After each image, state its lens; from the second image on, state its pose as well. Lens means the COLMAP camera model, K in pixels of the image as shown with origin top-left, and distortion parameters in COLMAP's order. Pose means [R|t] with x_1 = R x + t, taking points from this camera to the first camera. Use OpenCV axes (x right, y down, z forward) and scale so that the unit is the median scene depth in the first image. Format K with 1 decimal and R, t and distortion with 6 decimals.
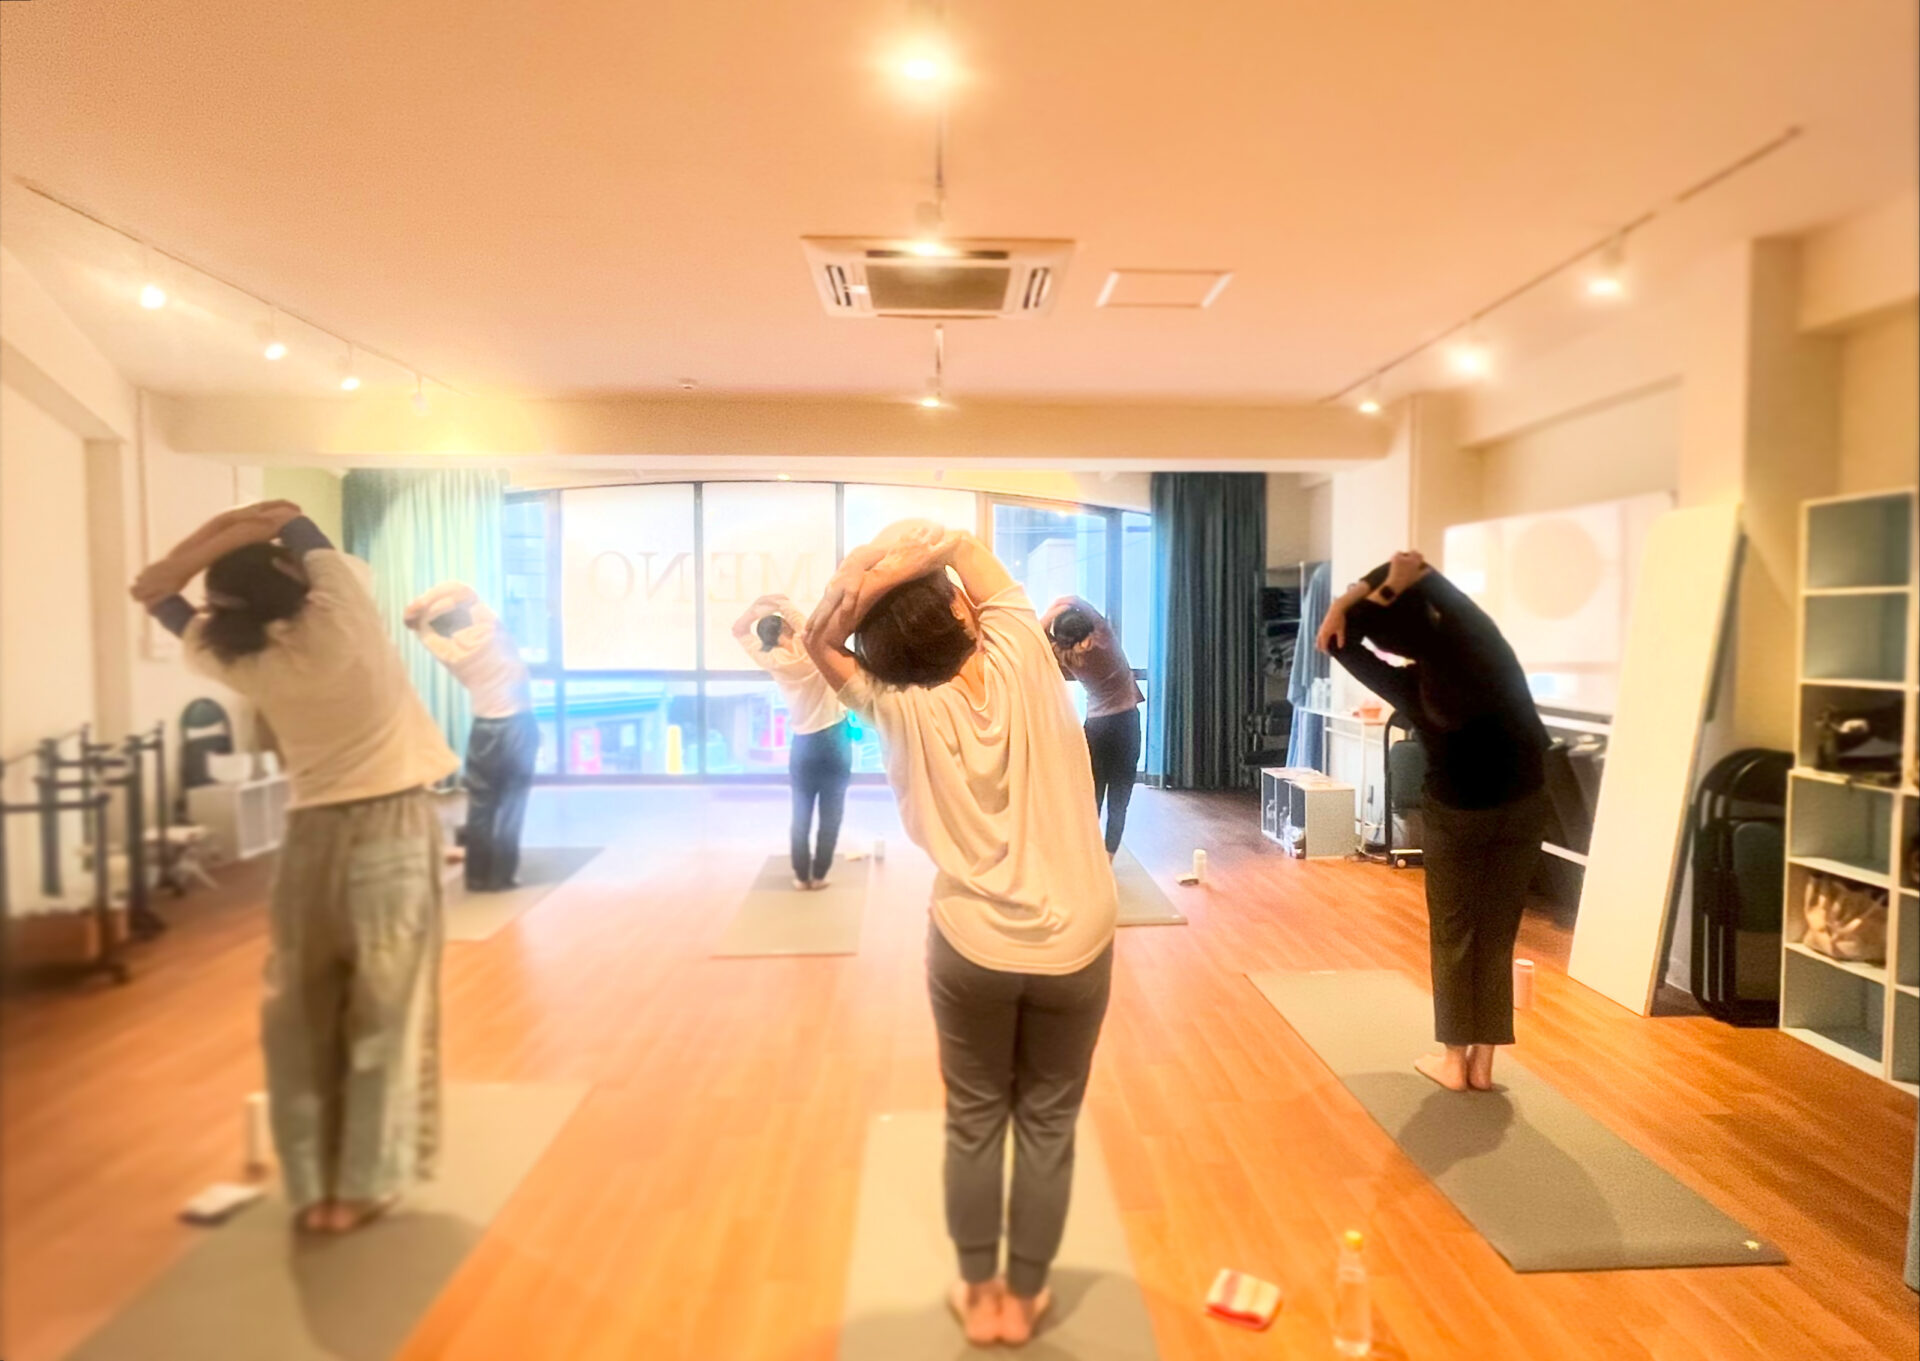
lens RADIAL K [[1111.7, 0, 958.1], [0, 1111.7, 677.0], [0, 0, 1]] dist [-0.003378, -0.002390]
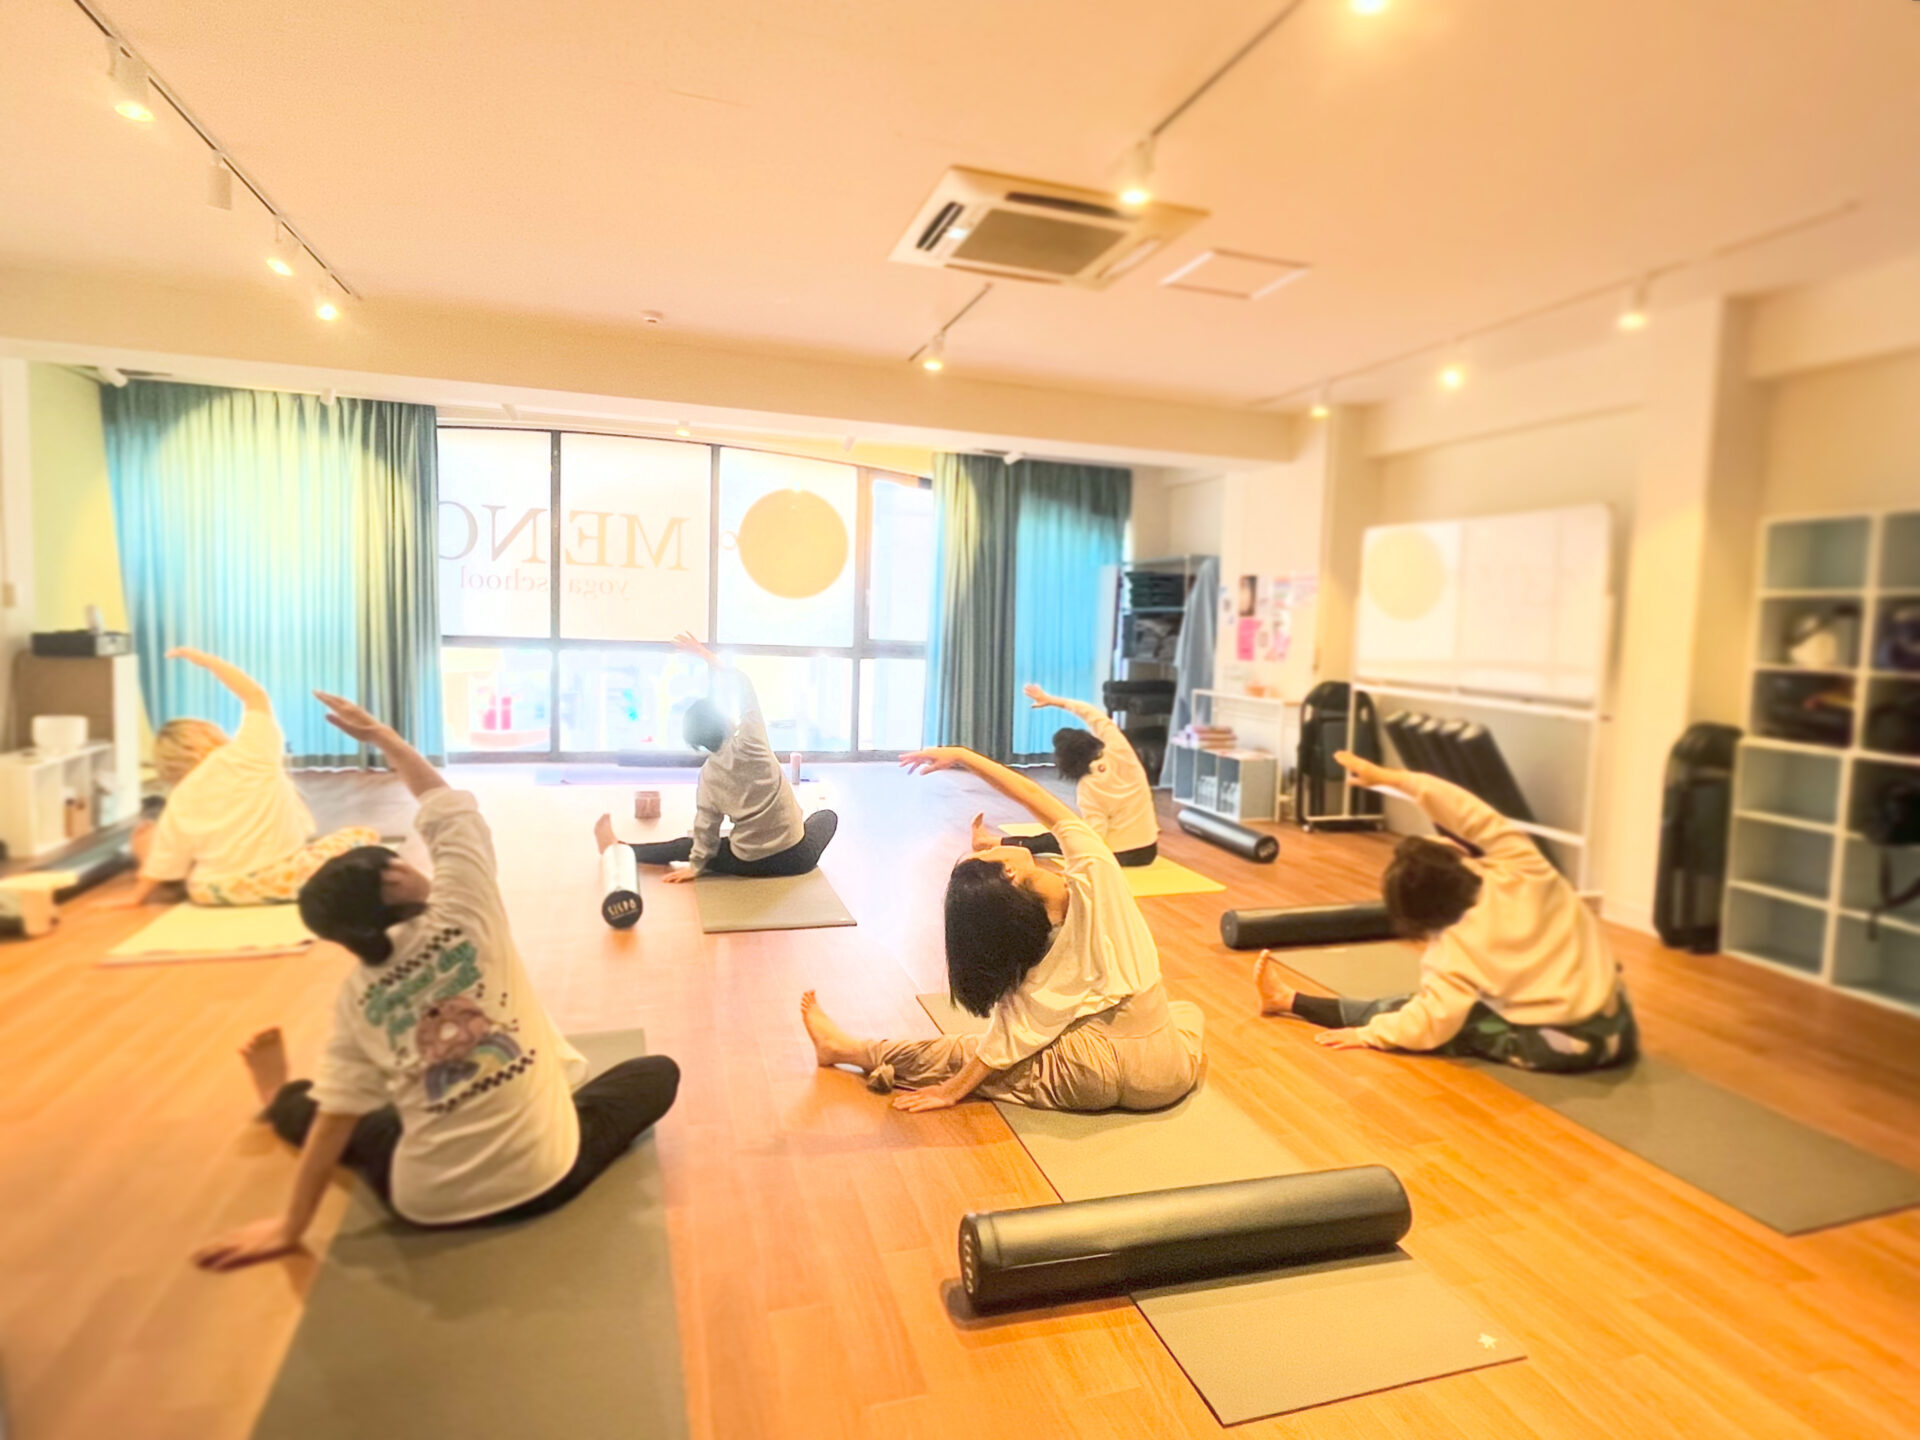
lens RADIAL K [[1072.0, 0, 964.3], [0, 1072.0, 711.2], [0, 0, 1]] dist [-0.007956, -0.000309]
pose [[0.962843, 0.018510, 0.269427, -0.308880], [-0.030263, 0.998760, 0.039533, 0.024814], [-0.268361, -0.046218, 0.962209, 0.083832]]
